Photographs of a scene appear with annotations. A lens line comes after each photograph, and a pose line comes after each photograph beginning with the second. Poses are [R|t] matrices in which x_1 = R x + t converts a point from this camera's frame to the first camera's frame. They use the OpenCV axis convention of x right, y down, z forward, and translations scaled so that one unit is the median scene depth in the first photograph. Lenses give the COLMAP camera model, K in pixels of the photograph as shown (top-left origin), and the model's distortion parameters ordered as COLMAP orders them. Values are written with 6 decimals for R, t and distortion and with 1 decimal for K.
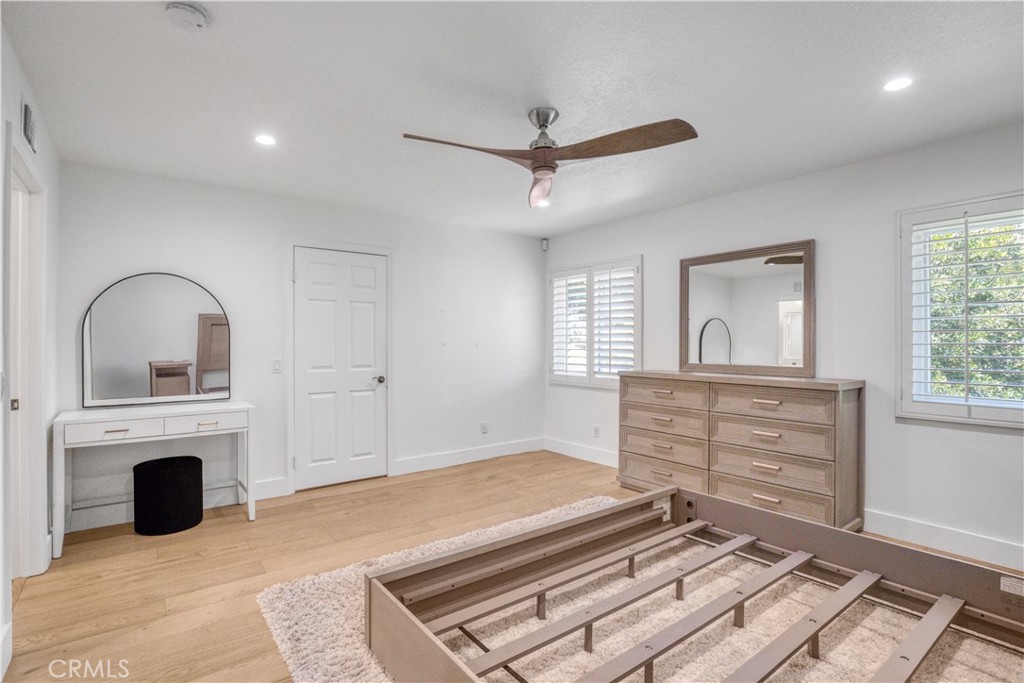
lens RADIAL K [[481.0, 0, 485.5], [0, 481.0, 343.8], [0, 0, 1]] dist [-0.012993, 0.002065]
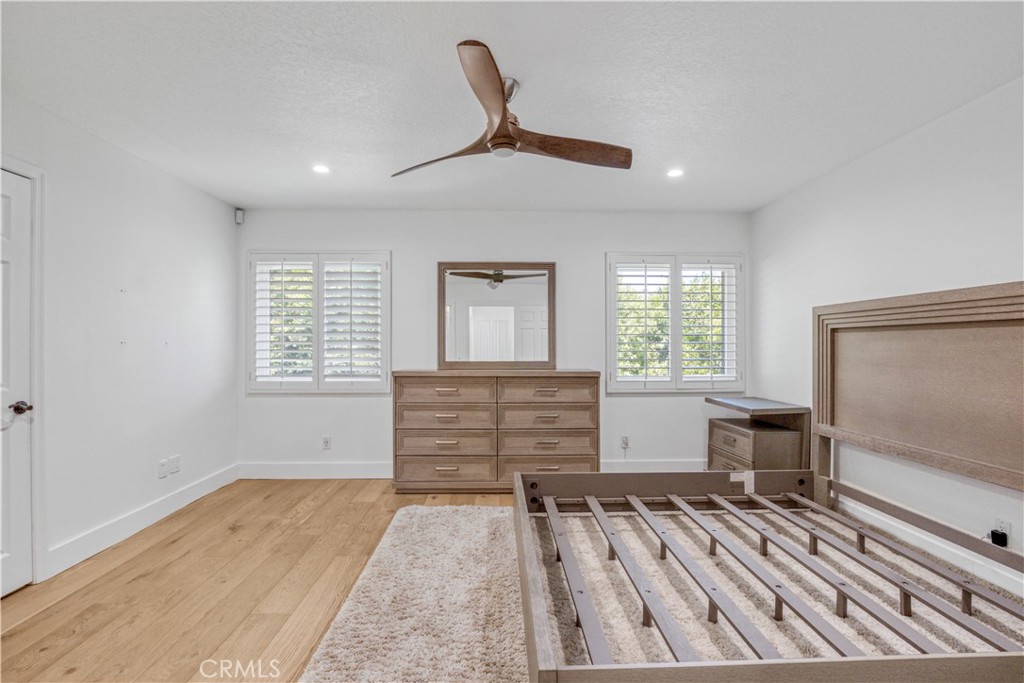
lens RADIAL K [[481.0, 0, 511.2], [0, 481.0, 346.8], [0, 0, 1]] dist [-0.012993, 0.002065]
pose [[0.583480, -0.002408, 0.812124, -0.358912], [0.001101, 0.999997, 0.002174, 0.006274], [-0.812127, -0.000374, 0.583481, 0.271469]]
